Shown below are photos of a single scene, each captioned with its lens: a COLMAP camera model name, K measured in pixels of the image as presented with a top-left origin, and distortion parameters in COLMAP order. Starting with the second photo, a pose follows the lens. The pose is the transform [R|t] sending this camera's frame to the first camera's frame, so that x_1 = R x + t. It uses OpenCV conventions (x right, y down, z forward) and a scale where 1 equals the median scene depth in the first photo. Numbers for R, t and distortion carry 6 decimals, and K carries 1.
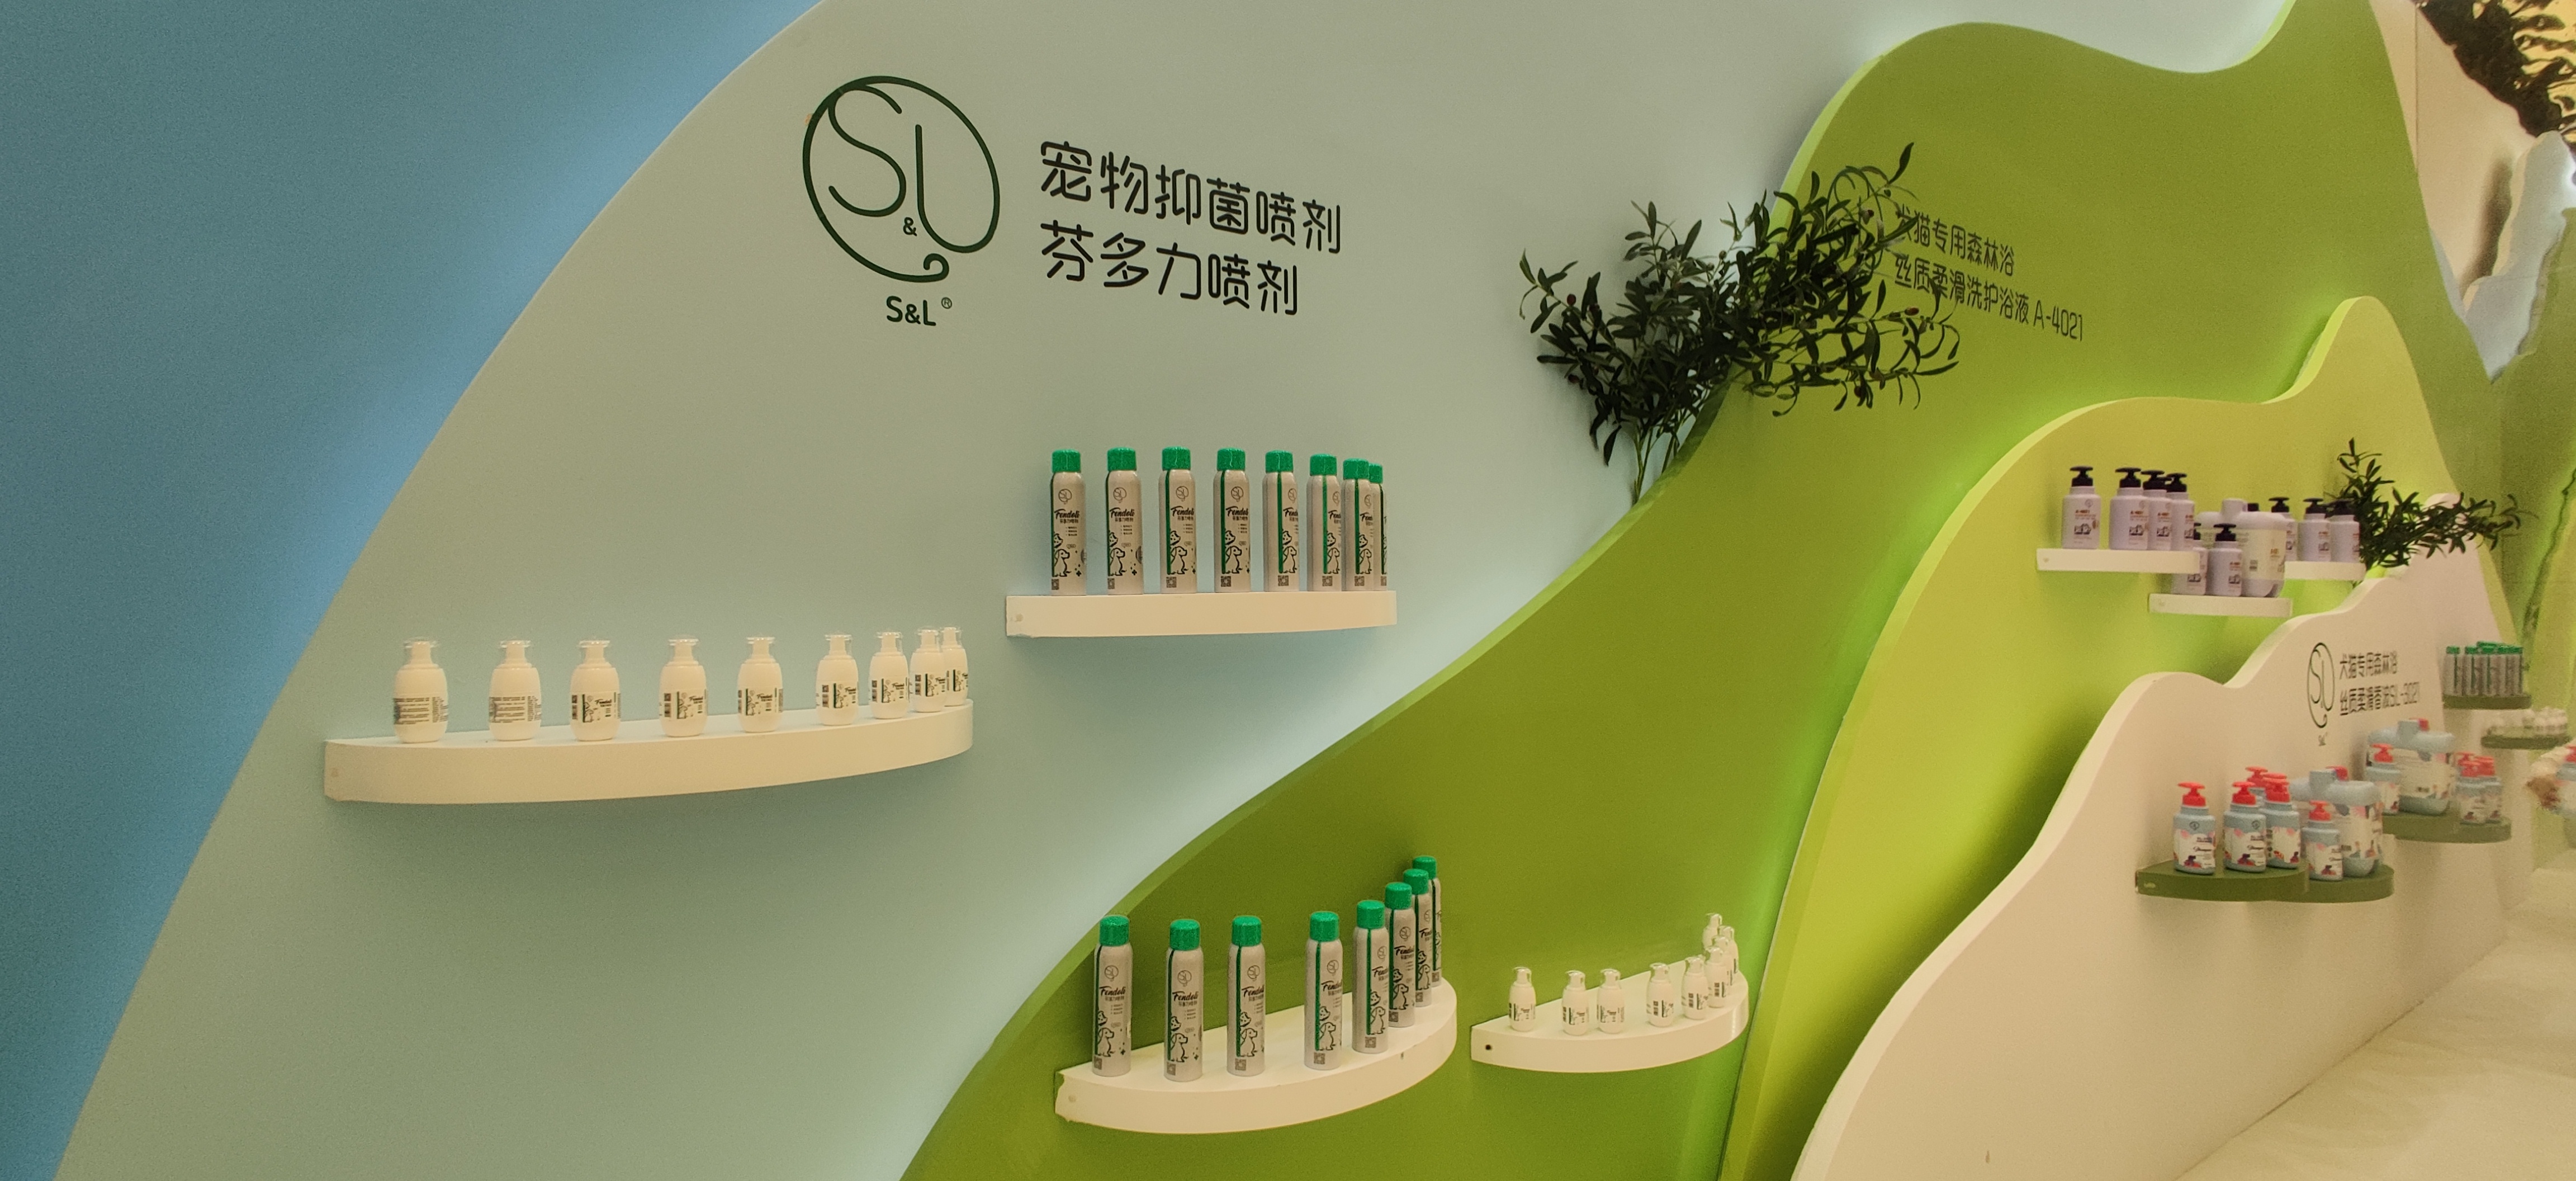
lens RADIAL K [[1317.5, 0, 1288.0], [0, 1317.5, 590.5], [0, 0, 1]] dist [0.052640, 0.000230]
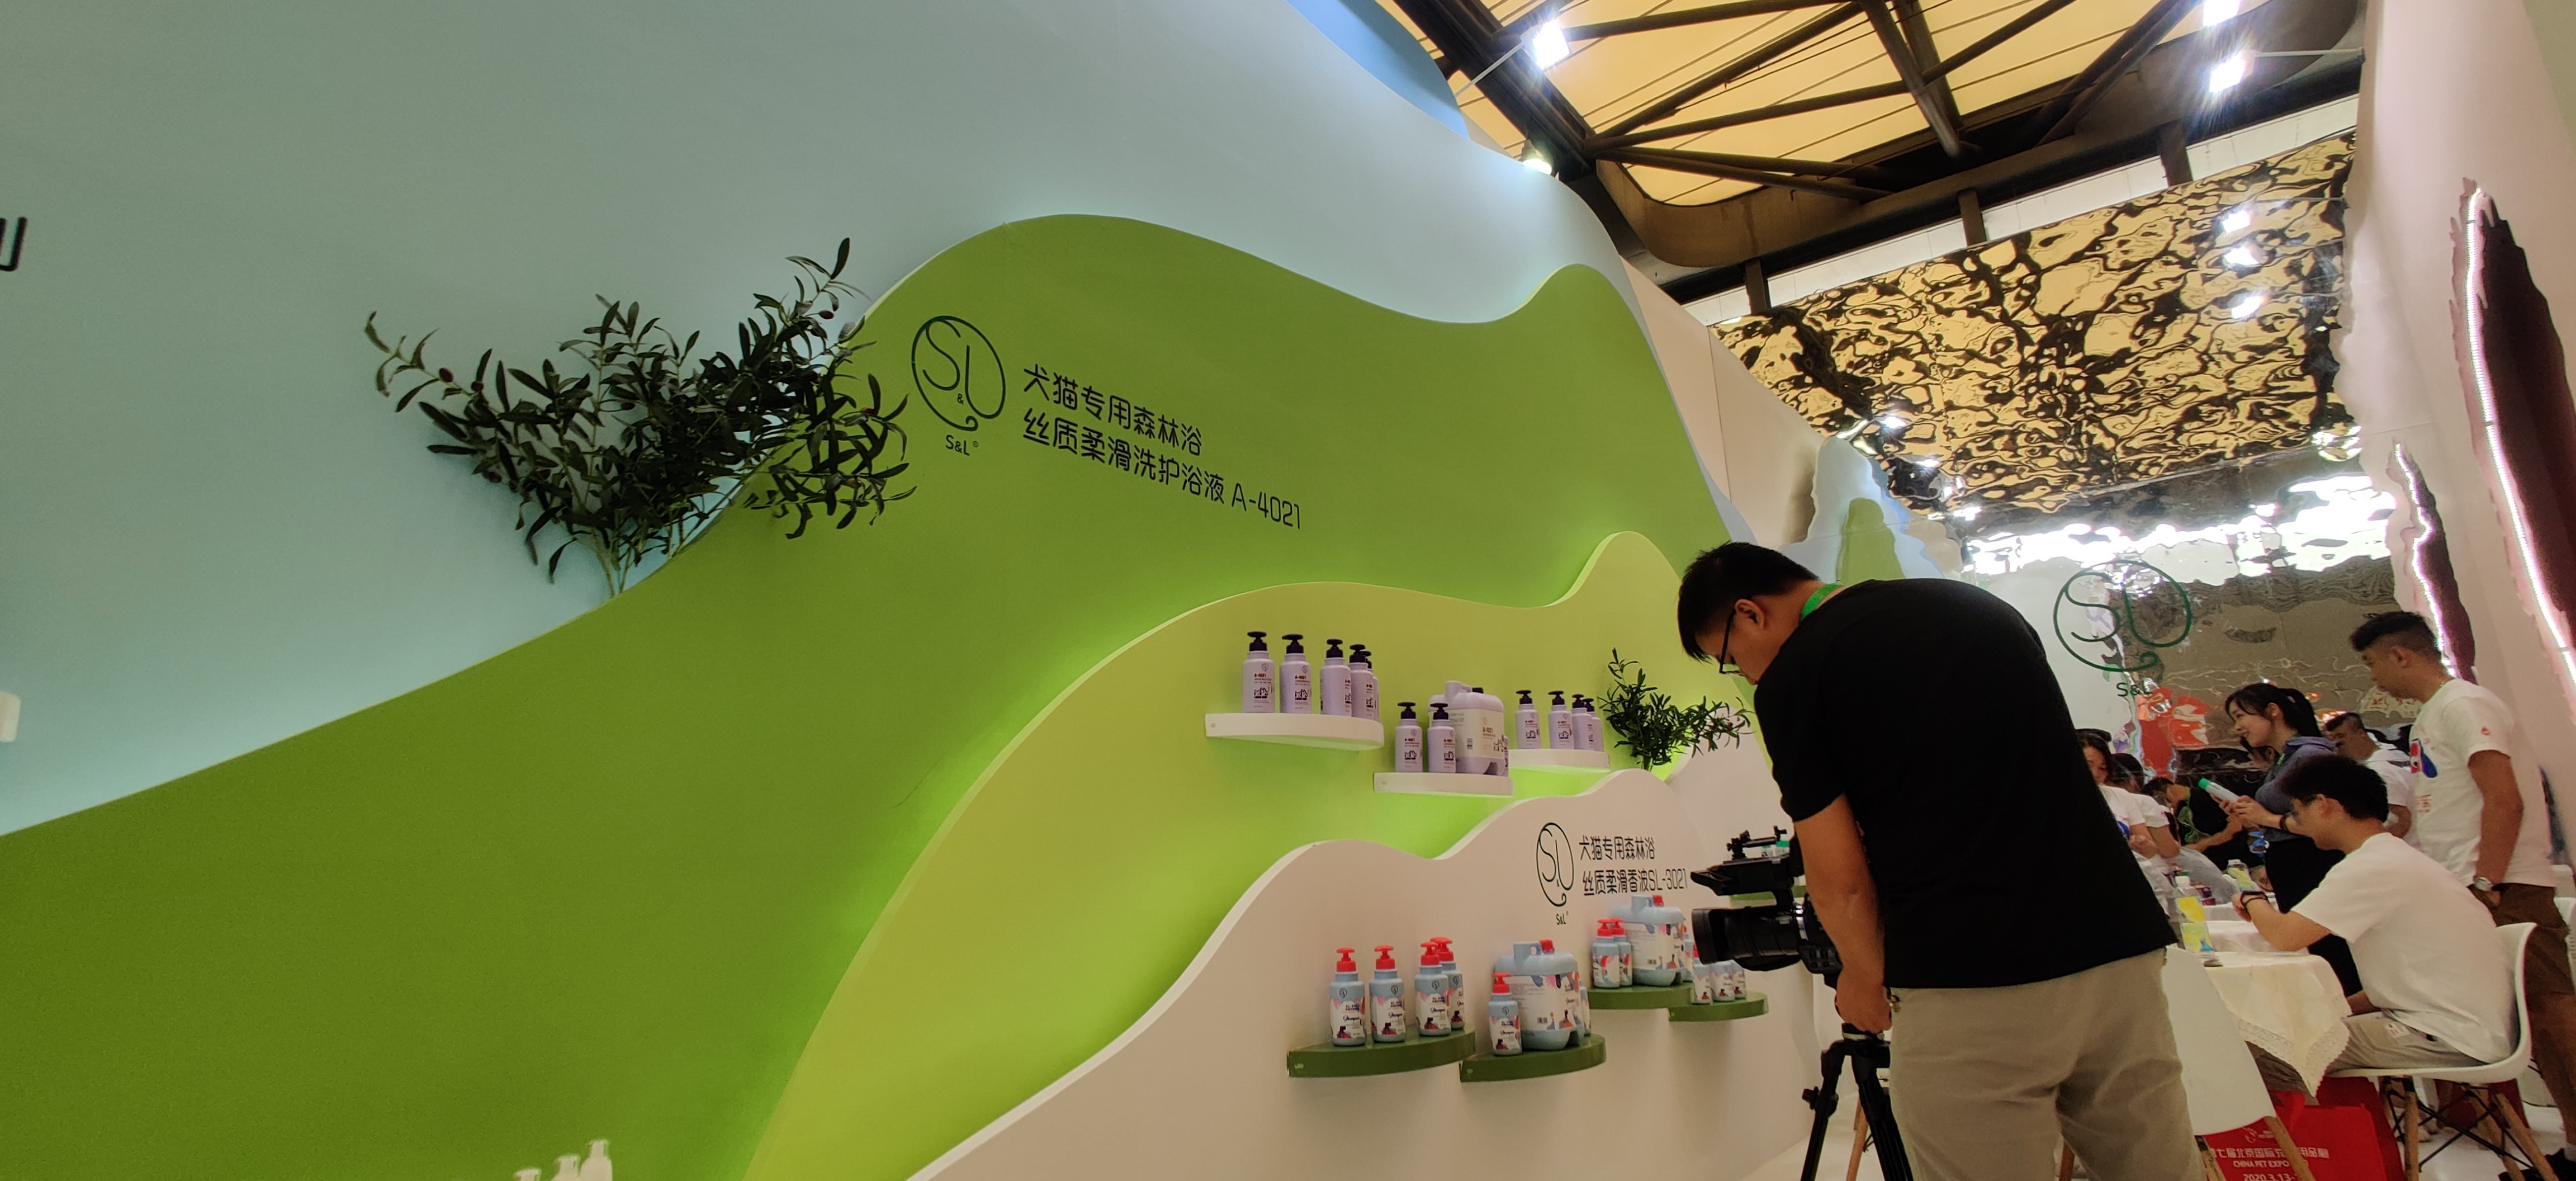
lens RADIAL K [[1317.5, 0, 1288.0], [0, 1317.5, 590.5], [0, 0, 1]] dist [0.052640, 0.000230]
pose [[0.970577, 0.007381, 0.240680, 0.350885], [0.047367, 0.974148, -0.220889, 0.087653], [-0.236088, 0.225790, 0.945136, 0.055358]]
